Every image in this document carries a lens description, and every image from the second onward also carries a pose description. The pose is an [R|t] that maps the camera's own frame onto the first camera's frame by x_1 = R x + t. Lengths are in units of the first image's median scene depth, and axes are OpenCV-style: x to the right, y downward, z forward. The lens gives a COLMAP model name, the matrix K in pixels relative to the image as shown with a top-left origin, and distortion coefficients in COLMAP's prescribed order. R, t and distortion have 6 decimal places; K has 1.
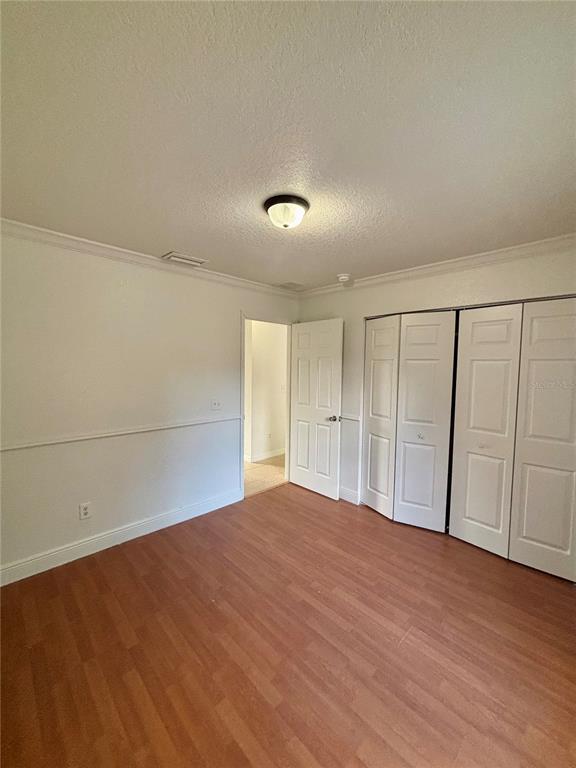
lens RADIAL K [[305.7, 0, 288.0], [0, 305.7, 384.0], [0, 0, 1]] dist [0.000928, 0.000066]
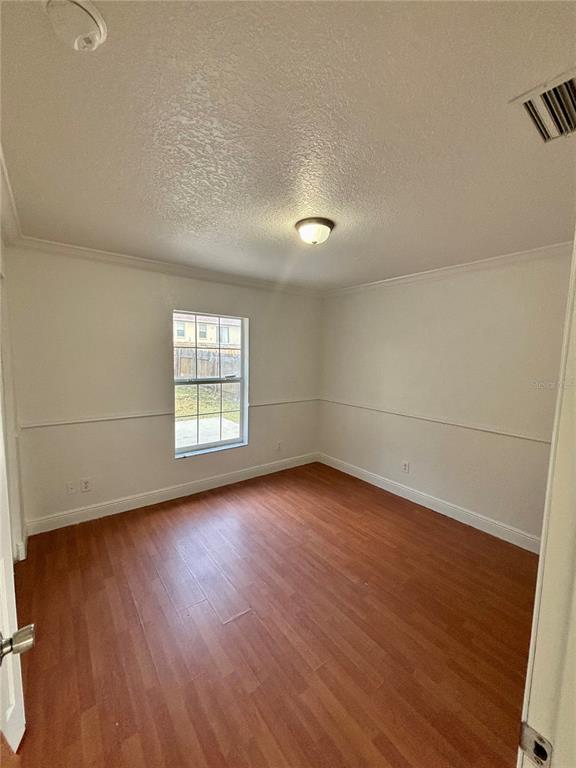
lens RADIAL K [[313.7, 0, 288.0], [0, 313.7, 384.0], [0, 0, 1]] dist [0.000187, 0.000023]
pose [[-0.991084, -0.043213, 0.126034, -0.096715], [-0.022541, 0.986689, 0.161047, -0.178599], [-0.131316, 0.156770, -0.978866, 2.325369]]
